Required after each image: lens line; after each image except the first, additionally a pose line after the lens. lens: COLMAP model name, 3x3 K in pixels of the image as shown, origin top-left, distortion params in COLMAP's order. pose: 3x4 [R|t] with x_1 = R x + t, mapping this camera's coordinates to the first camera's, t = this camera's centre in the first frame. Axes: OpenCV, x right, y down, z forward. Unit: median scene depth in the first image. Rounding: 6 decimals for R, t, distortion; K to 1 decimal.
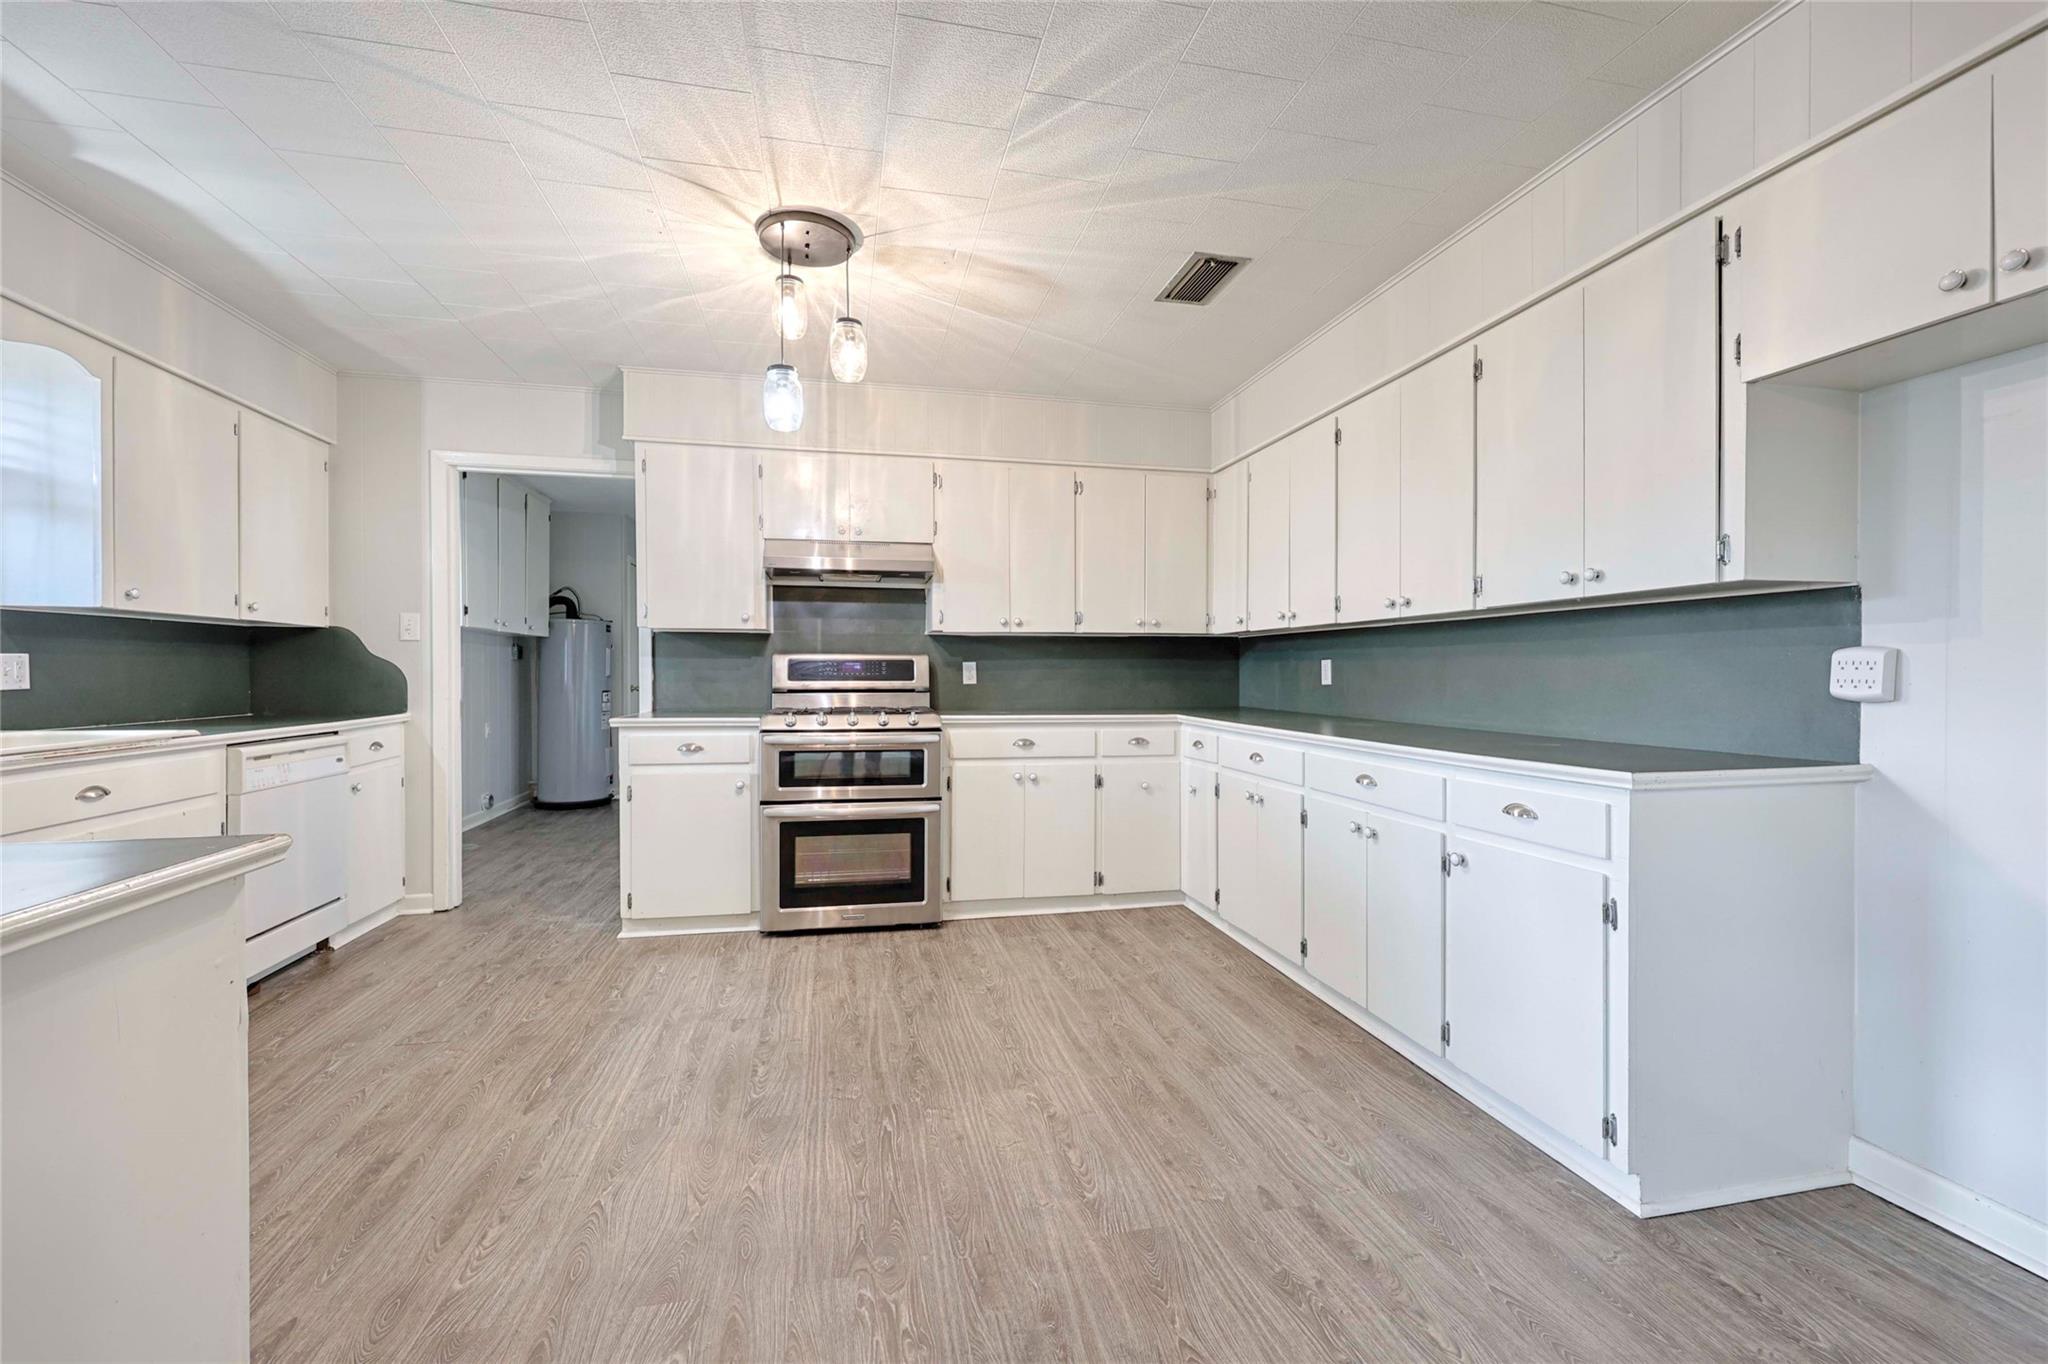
lens RADIAL K [[824.0, 0, 1015.0], [0, 824.0, 682.3], [0, 0, 1]] dist [-0.002008, 0.000817]
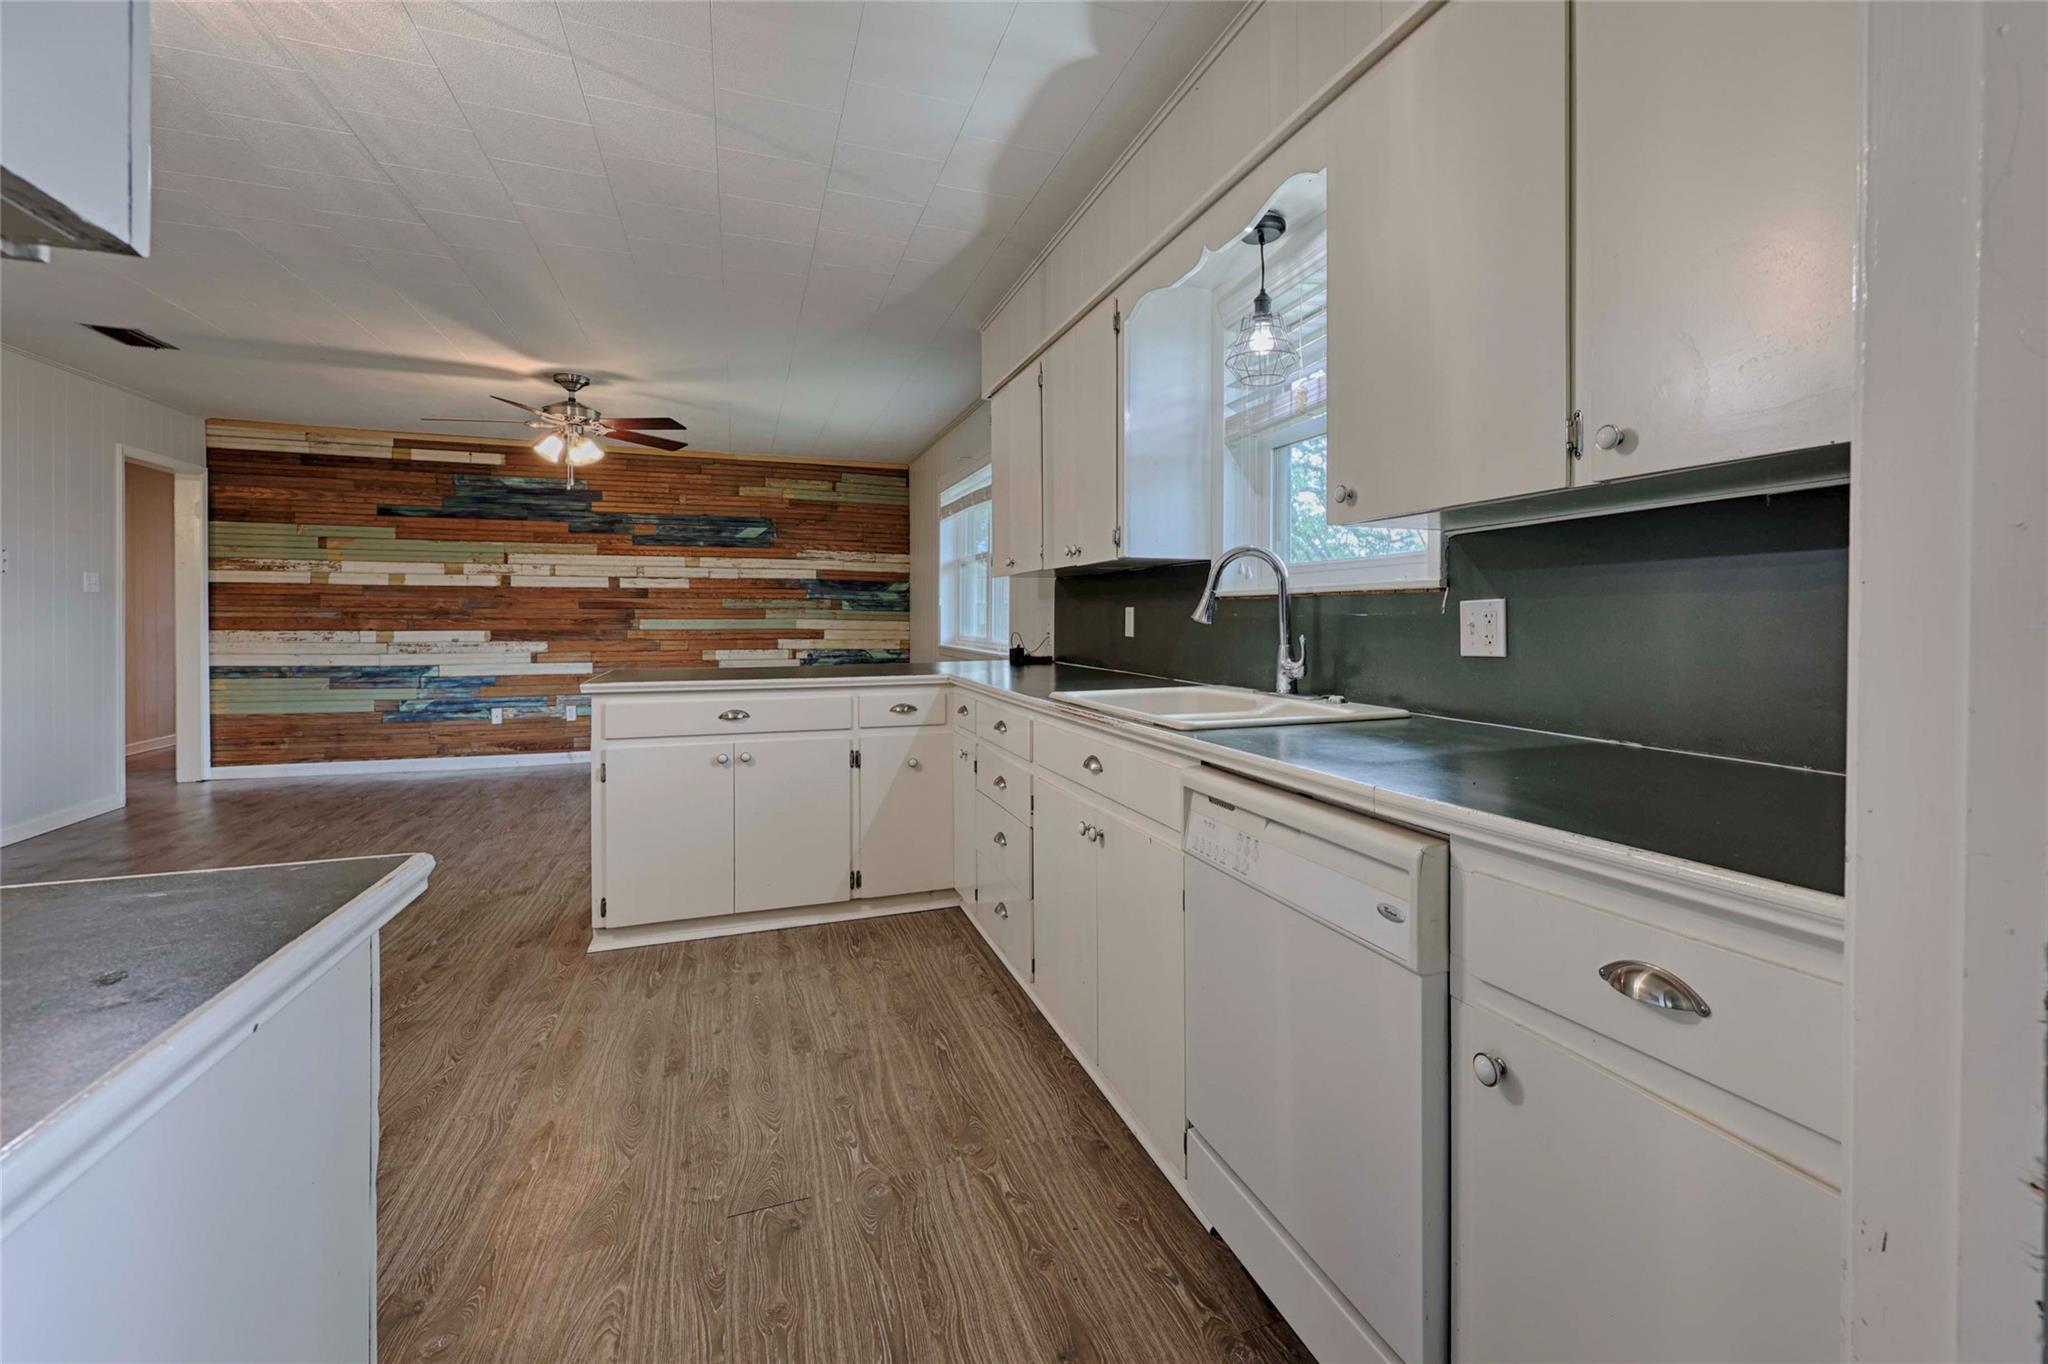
lens RADIAL K [[894.2, 0, 1098.7], [0, 894.2, 626.5], [0, 0, 1]] dist [-0.000472, 0.001102]
pose [[-0.985500, -0.002443, -0.169659, -0.671301], [-0.005687, 0.999810, 0.018639, -0.021074], [0.169582, 0.019334, -0.985326, 1.353555]]
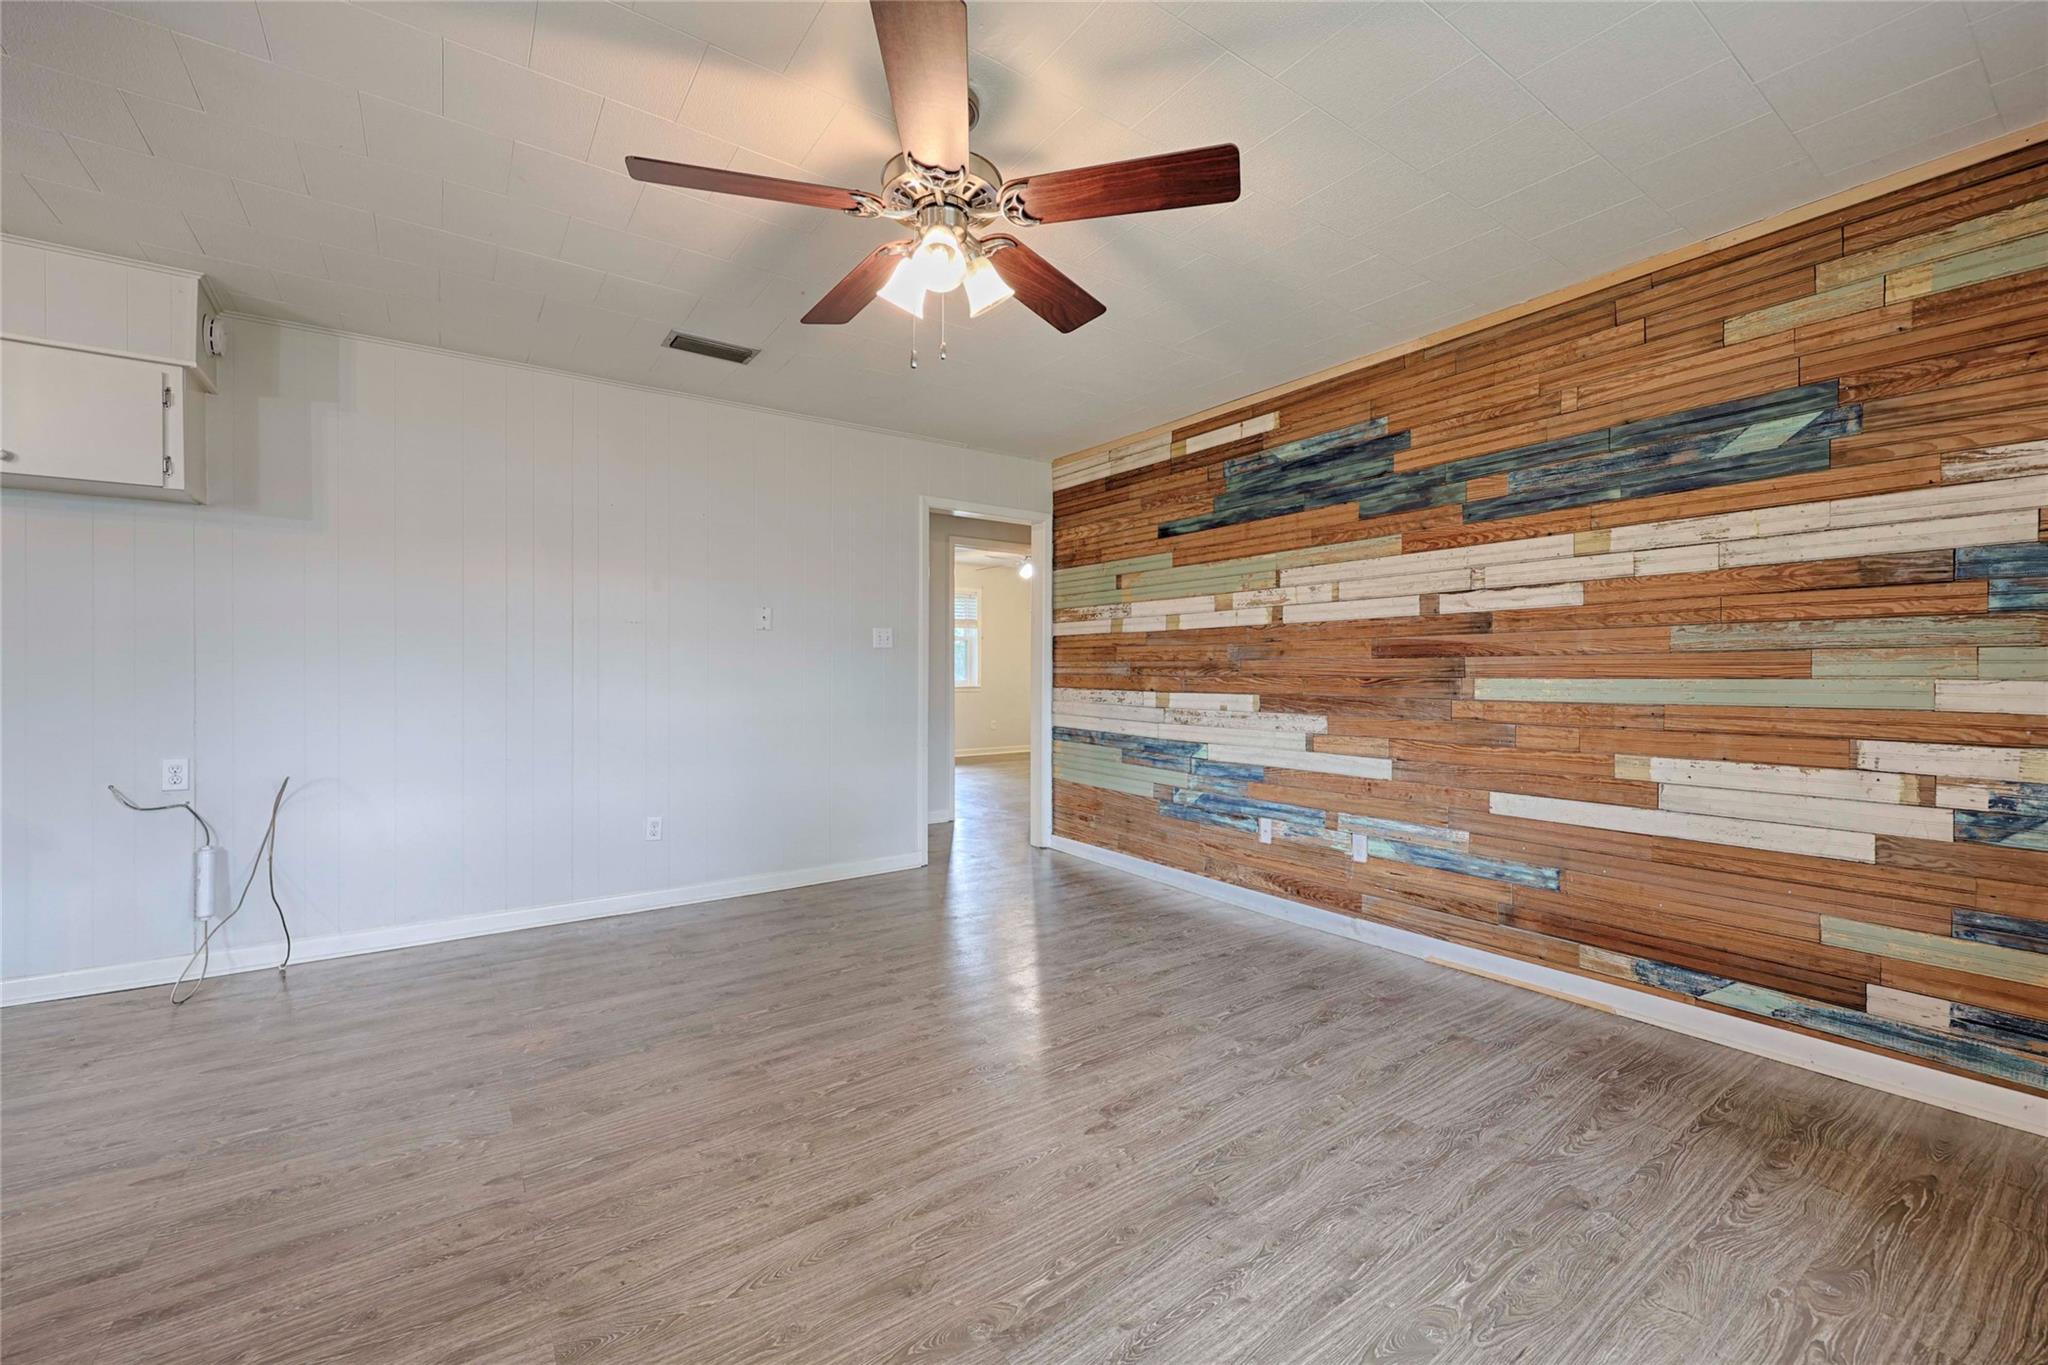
lens RADIAL K [[824.0, 0, 1020.5], [0, 824.0, 681.2], [0, 0, 1]] dist [-0.002008, 0.000817]
pose [[-0.389542, -0.011429, 0.920938, -0.611474], [0.003128, 0.999901, 0.013732, -0.001888], [-0.921003, 0.008230, -0.389468, -0.183766]]
